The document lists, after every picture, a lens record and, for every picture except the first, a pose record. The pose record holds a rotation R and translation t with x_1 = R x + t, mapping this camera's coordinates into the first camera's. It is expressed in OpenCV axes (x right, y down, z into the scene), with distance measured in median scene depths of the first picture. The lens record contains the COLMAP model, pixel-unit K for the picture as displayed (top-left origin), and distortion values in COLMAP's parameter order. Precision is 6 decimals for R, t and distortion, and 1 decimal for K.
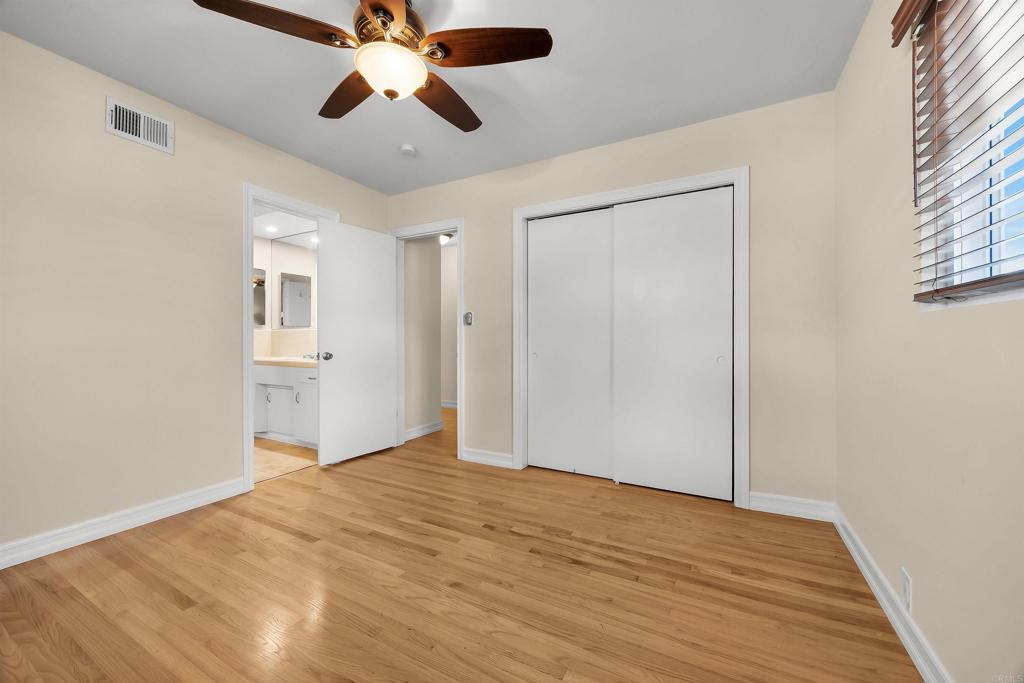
lens RADIAL K [[390.3, 0, 511.2], [0, 390.3, 340.1], [0, 0, 1]] dist [-0.014881, 0.000201]
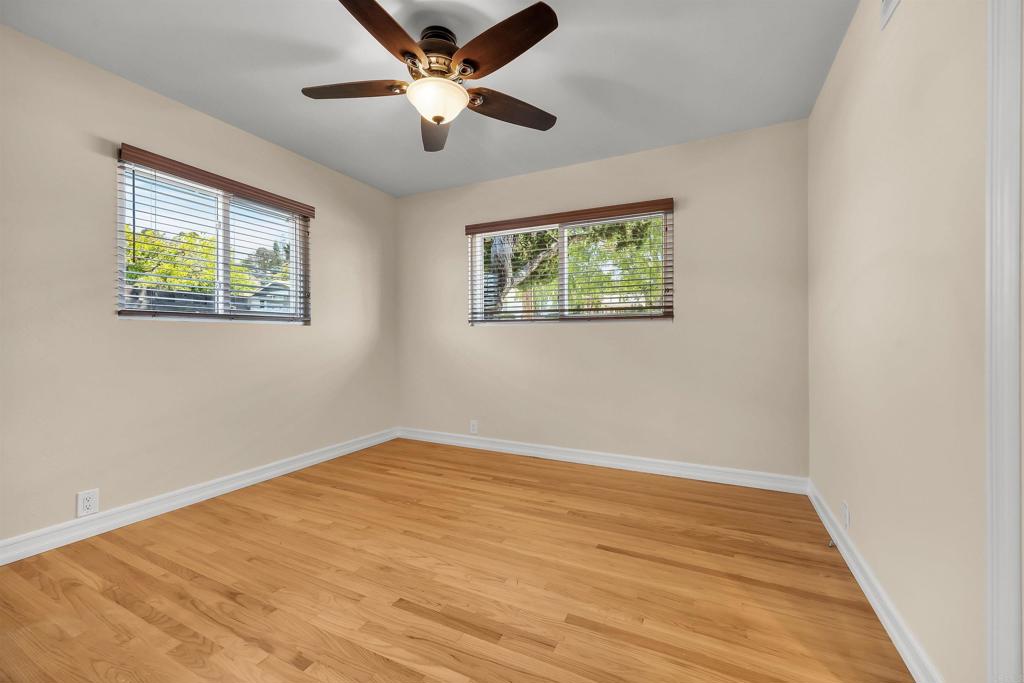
lens RADIAL K [[390.3, 0, 517.9], [0, 390.3, 339.1], [0, 0, 1]] dist [-0.014881, 0.000201]
pose [[-0.997624, 0.000287, -0.068886, -0.395095], [-0.000223, 0.999973, 0.007403, -0.001628], [0.068887, 0.007401, -0.997597, 1.856001]]
